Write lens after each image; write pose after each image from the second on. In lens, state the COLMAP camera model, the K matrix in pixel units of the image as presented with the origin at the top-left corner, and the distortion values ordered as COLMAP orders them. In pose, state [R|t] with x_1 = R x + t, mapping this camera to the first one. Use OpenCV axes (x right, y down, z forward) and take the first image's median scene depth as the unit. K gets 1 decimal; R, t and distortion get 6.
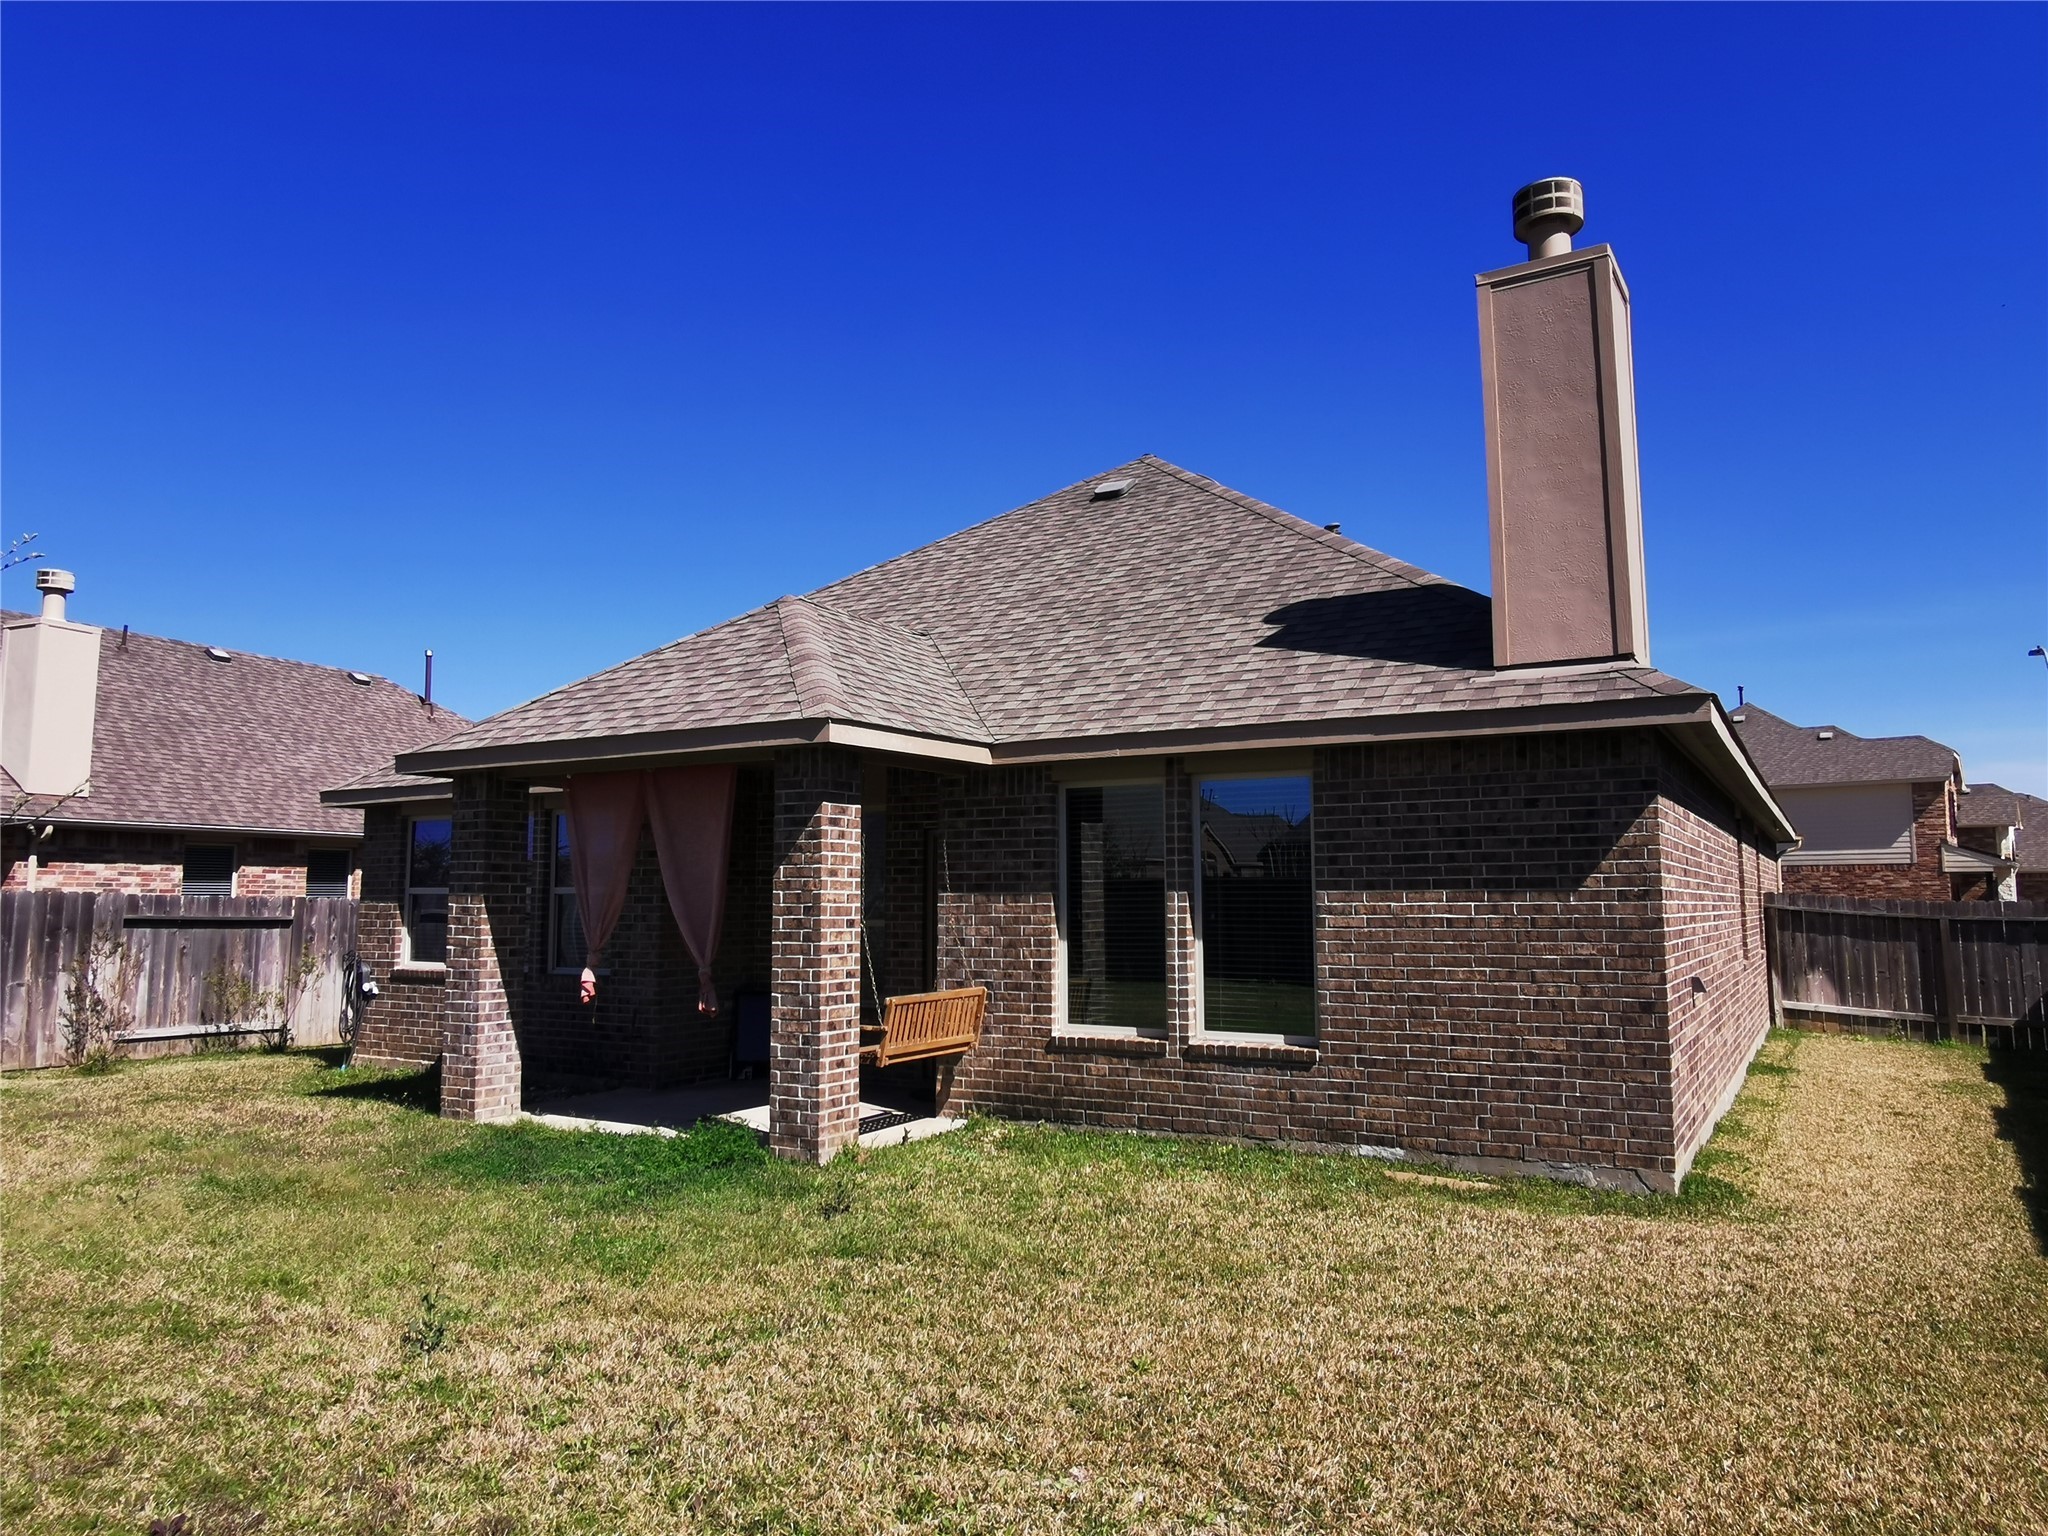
lens RADIAL K [[1365.5, 0, 1023.7], [0, 1365.5, 760.8], [0, 0, 1]] dist [0.005832, 0.002014]
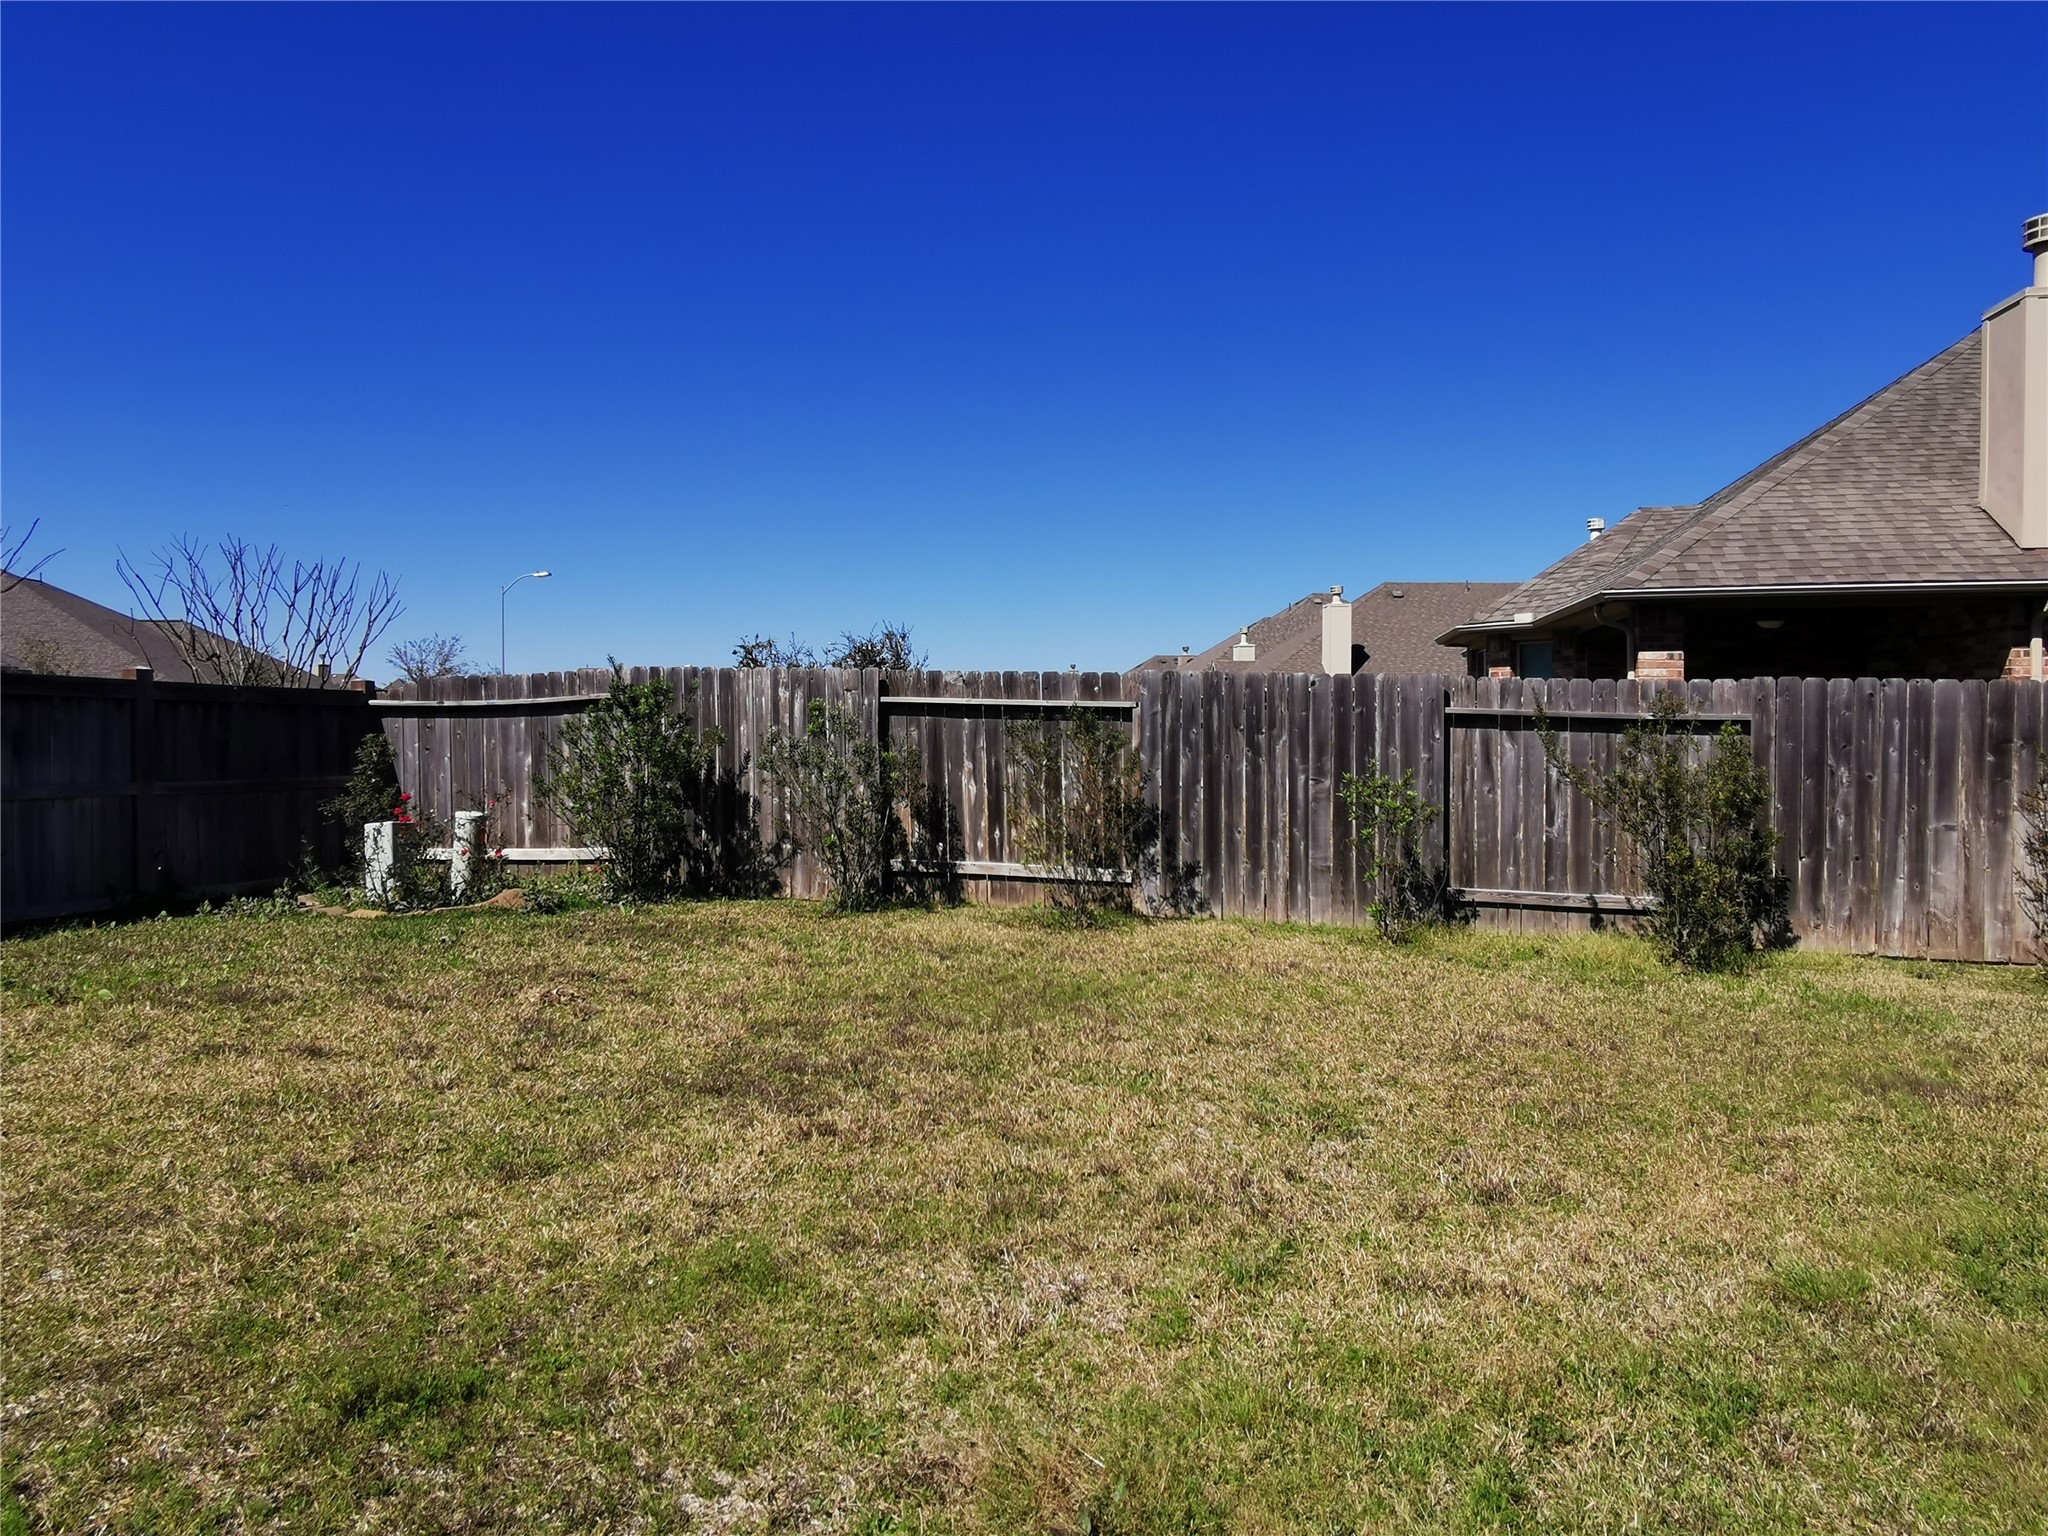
lens RADIAL K [[1365.5, 0, 1023.8], [0, 1365.5, 764.7], [0, 0, 1]] dist [0.005832, 0.002014]
pose [[0.238435, 0.029437, -0.970712, -0.218924], [0.103080, 0.993127, 0.055436, 0.054693], [0.965673, -0.113279, 0.233762, 0.436883]]
